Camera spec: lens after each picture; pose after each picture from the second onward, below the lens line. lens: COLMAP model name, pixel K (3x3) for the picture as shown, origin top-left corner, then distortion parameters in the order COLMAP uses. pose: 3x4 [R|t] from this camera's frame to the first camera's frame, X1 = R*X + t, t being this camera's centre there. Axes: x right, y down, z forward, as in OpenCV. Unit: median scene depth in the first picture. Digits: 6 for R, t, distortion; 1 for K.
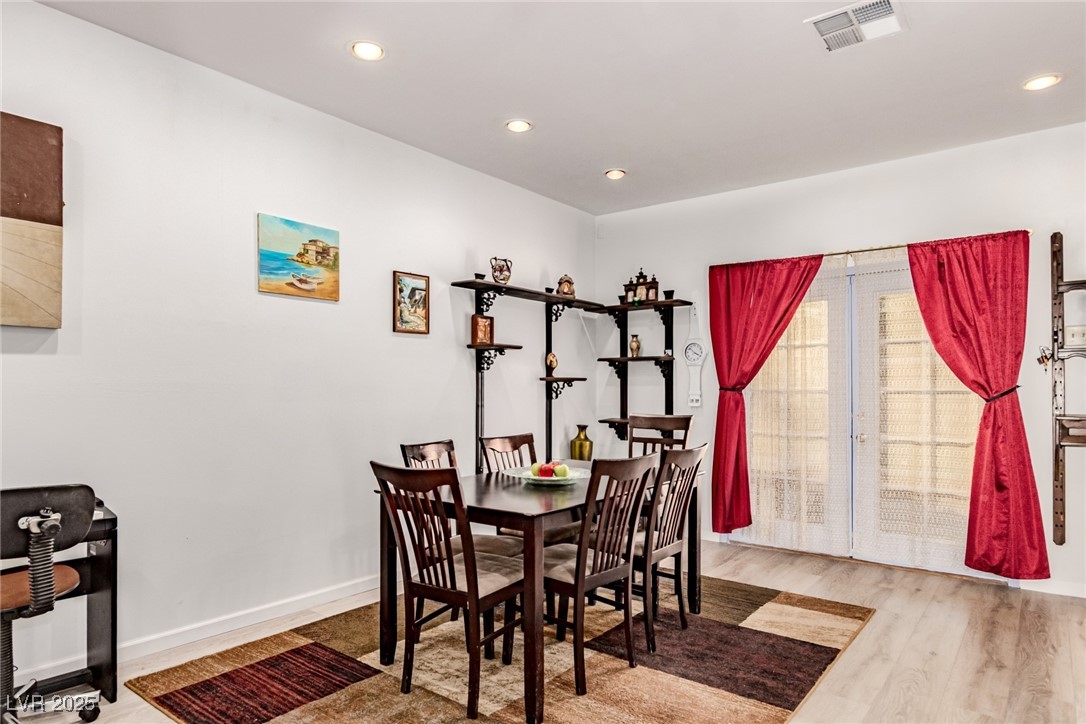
lens RADIAL K [[654.4, 0, 539.0], [0, 654.4, 383.7], [0, 0, 1]] dist [-0.000537, 0.000155]
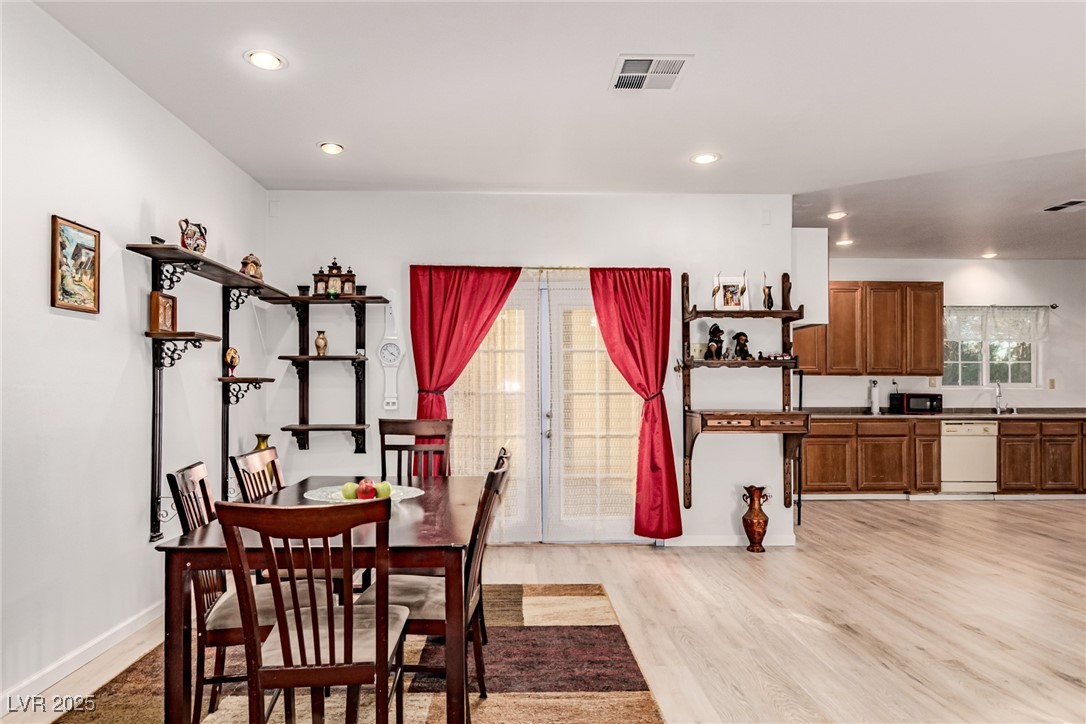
lens RADIAL K [[644.4, 0, 530.4], [0, 644.4, 382.8], [0, 0, 1]] dist [-0.003195, -0.000151]
pose [[0.770952, 0.006282, 0.636863, -0.240110], [-0.002835, 0.999975, -0.006432, 0.001174], [-0.636887, 0.003153, 0.770950, 0.169345]]
